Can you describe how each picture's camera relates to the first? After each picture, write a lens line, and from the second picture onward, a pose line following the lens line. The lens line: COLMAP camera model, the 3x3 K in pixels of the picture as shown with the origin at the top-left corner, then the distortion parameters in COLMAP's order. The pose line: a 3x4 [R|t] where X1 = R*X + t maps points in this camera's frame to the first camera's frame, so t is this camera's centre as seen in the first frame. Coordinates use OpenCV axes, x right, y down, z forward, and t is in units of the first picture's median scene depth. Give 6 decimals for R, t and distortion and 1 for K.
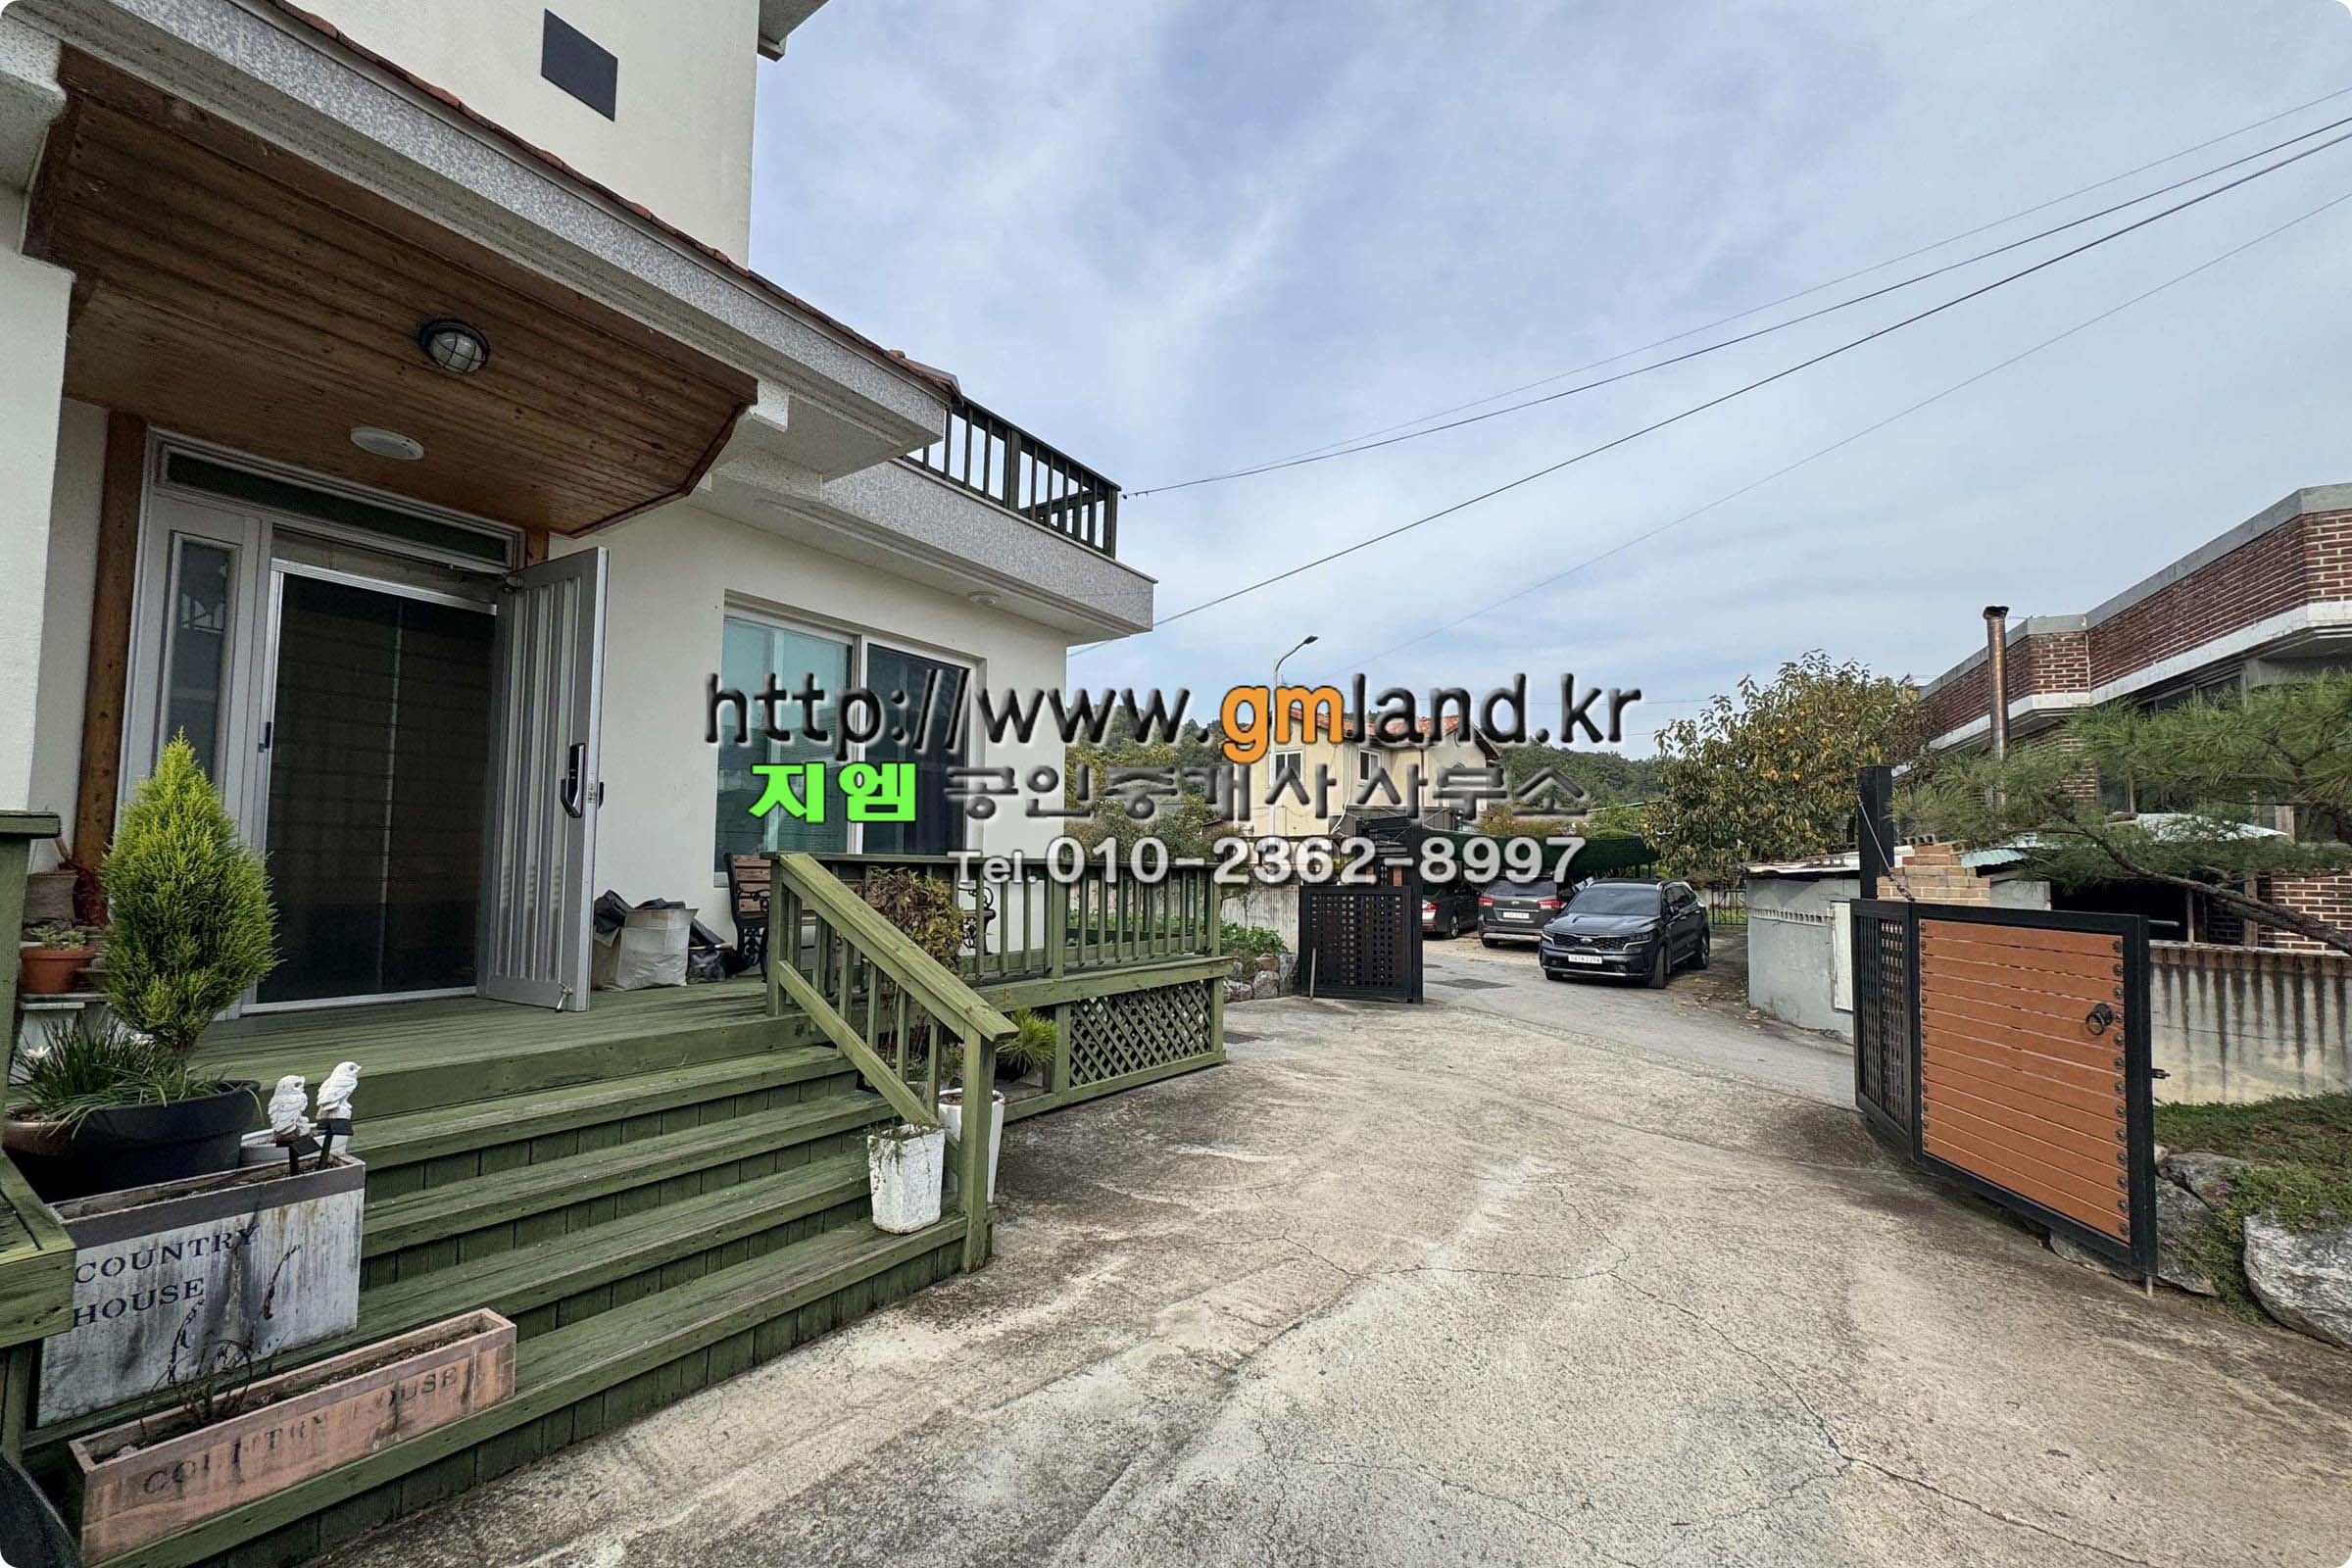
lens RADIAL K [[937.3, 0, 1190.7], [0, 937.3, 809.7], [0, 0, 1]] dist [0.001212, 0.000085]
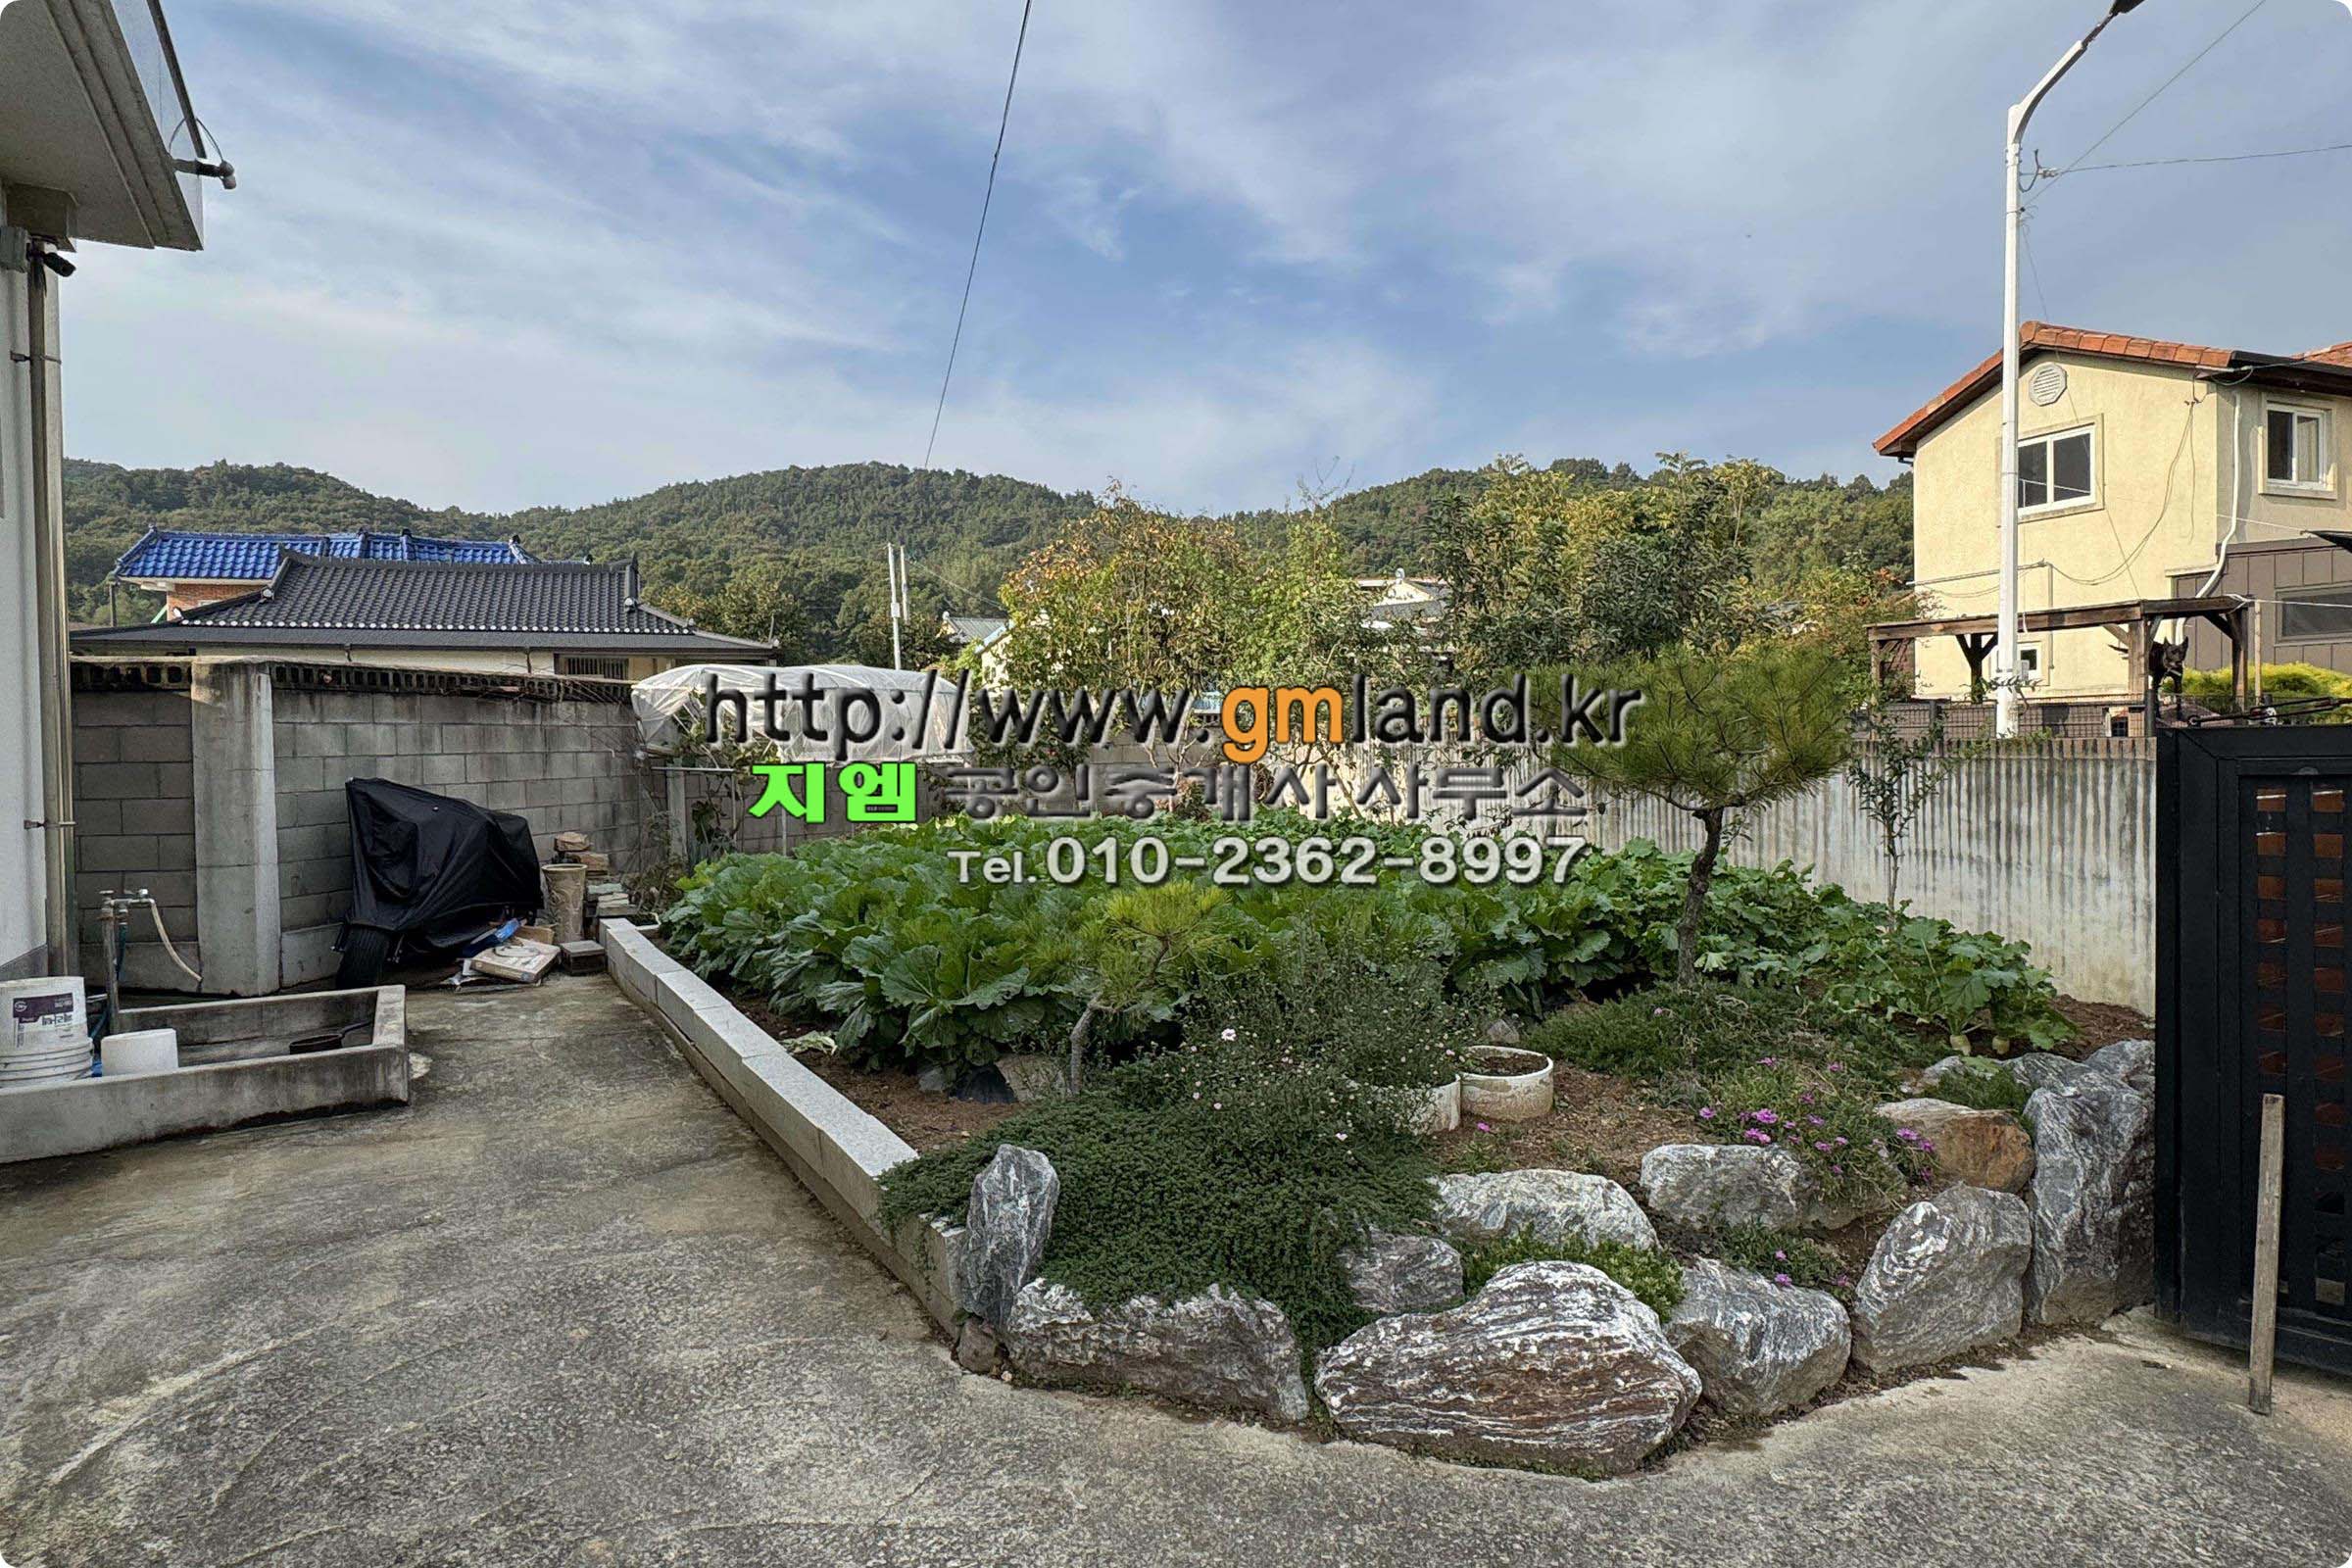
lens RADIAL K [[1358.9, 0, 1182.1], [0, 1358.9, 780.5], [0, 0, 1]] dist [-0.000825, -0.000112]
pose [[0.892187, -0.014799, -0.451423, 0.220457], [0.058060, 0.994929, 0.082133, 0.195369], [0.447918, -0.099488, 0.888522, 2.294155]]
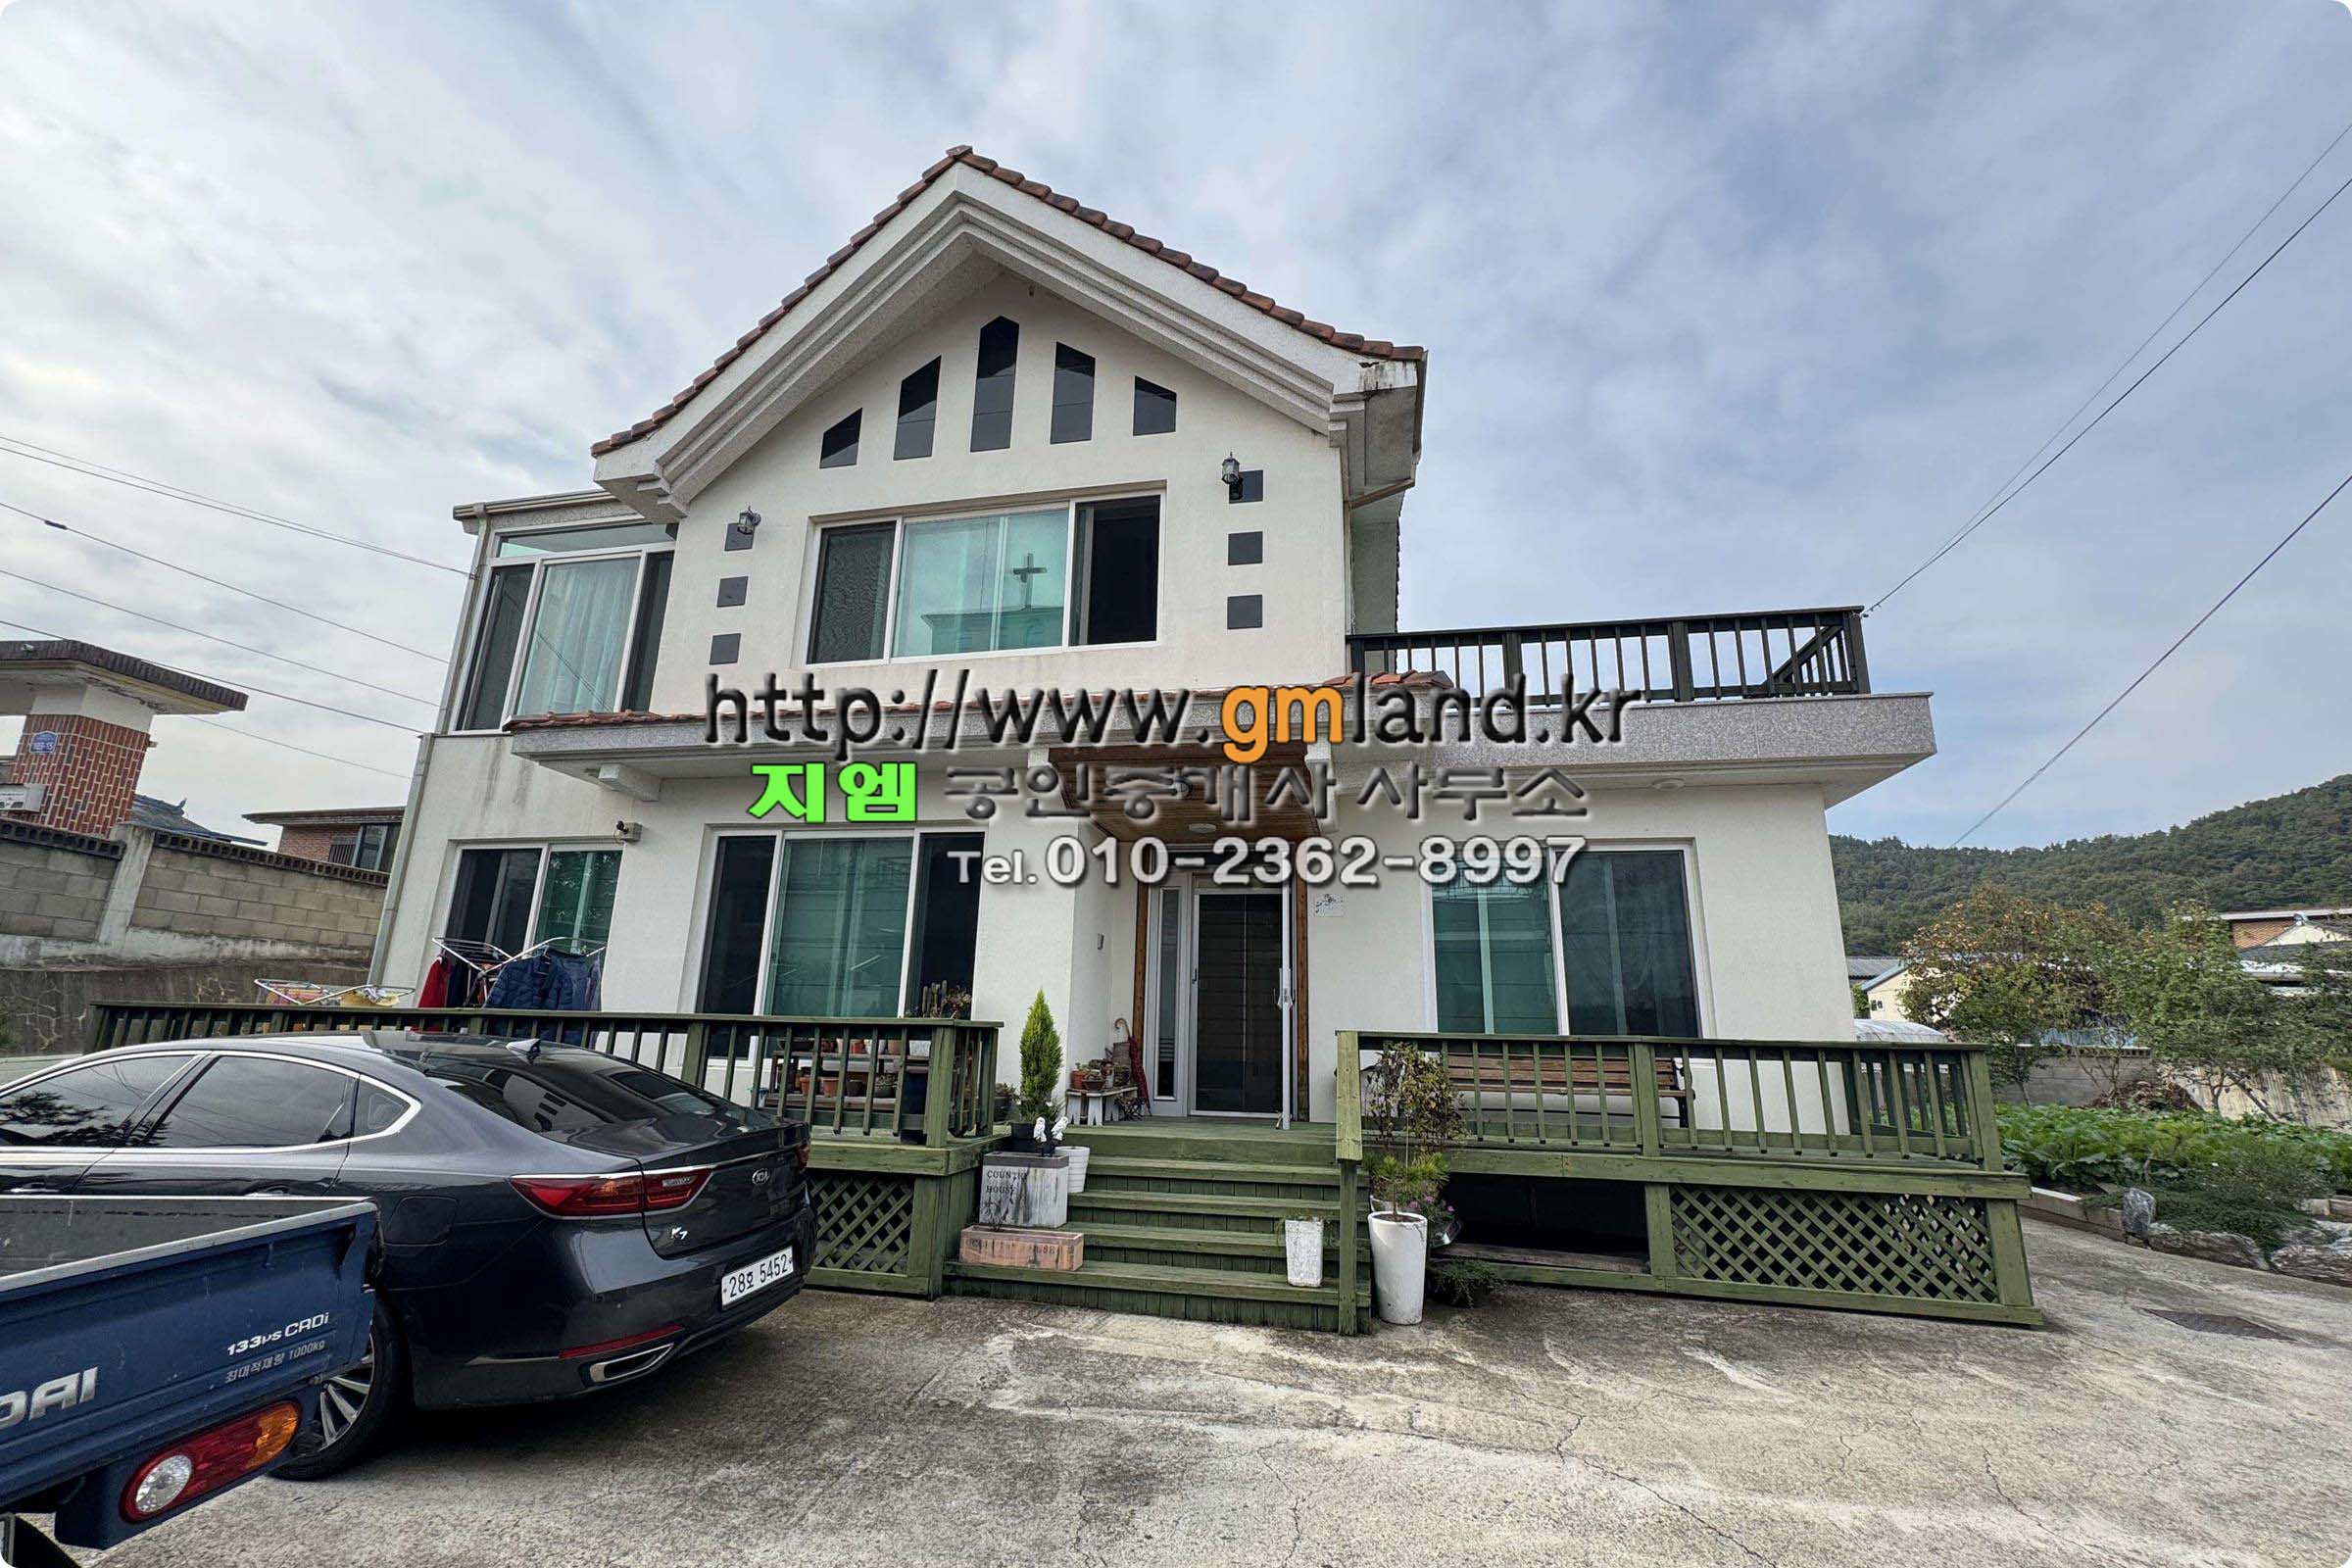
lens RADIAL K [[937.3, 0, 1176.5], [0, 937.3, 805.6], [0, 0, 1]] dist [0.001212, 0.000085]
pose [[0.370526, -0.227846, -0.900443, 1.031410], [0.045484, 0.972733, -0.227422, 0.025578], [0.927708, 0.043310, 0.370786, 0.194083]]
